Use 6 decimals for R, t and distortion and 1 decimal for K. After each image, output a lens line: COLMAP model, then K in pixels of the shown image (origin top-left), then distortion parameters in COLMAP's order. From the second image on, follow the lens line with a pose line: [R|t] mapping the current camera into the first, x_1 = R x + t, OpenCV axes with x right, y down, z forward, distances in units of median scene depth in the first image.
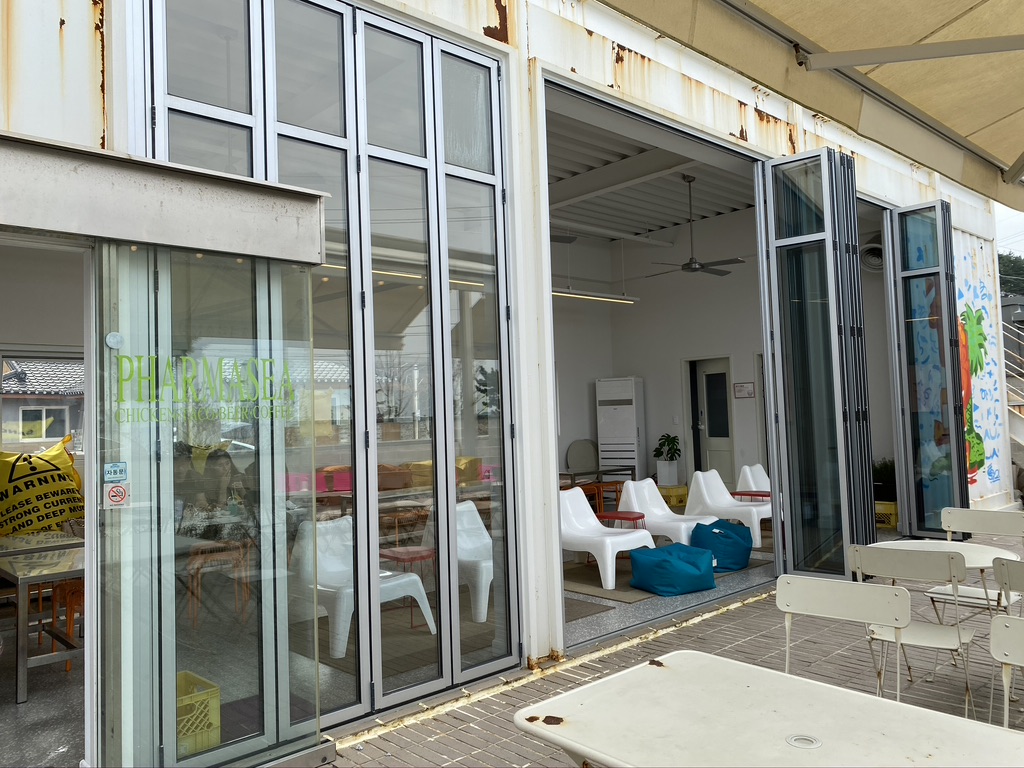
lens RADIAL K [[786.8, 0, 514.2], [0, 786.8, 382.8], [0, 0, 1]] dist [0.044108, -0.039481]
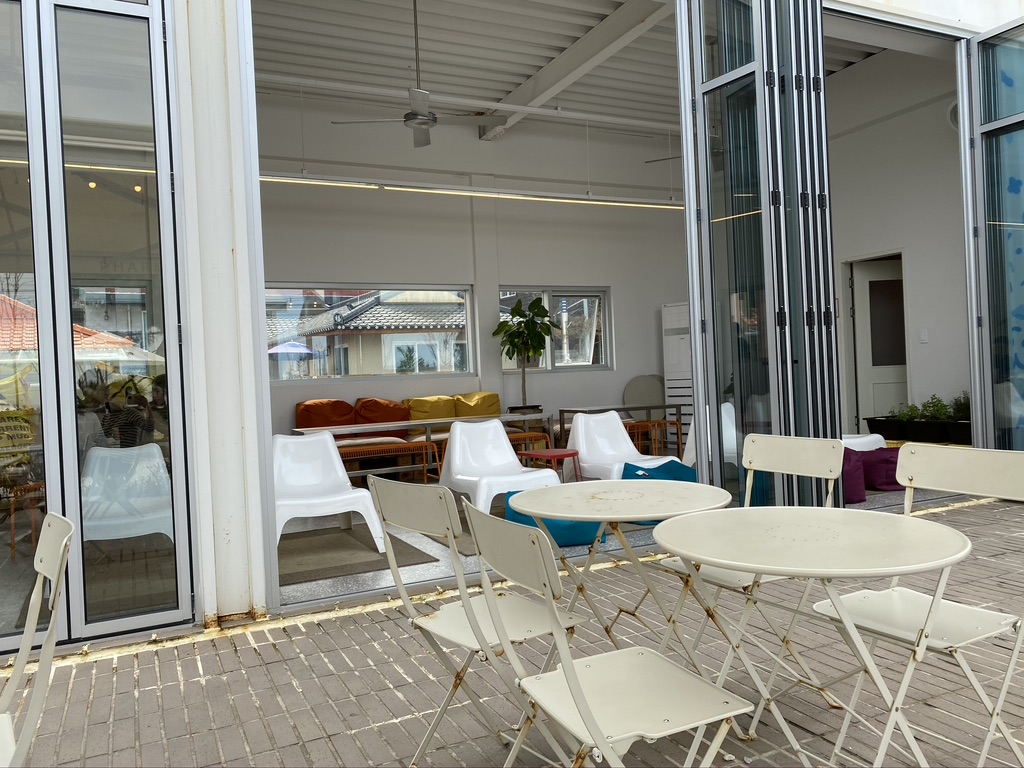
lens RADIAL K [[786.8, 0, 510.8], [0, 786.8, 384.3], [0, 0, 1]] dist [0.044108, -0.039481]
pose [[0.955868, -0.008625, -0.293671, 0.396603], [0.026933, 0.997933, 0.058355, 0.054455], [0.292561, -0.063689, 0.954124, 0.239523]]
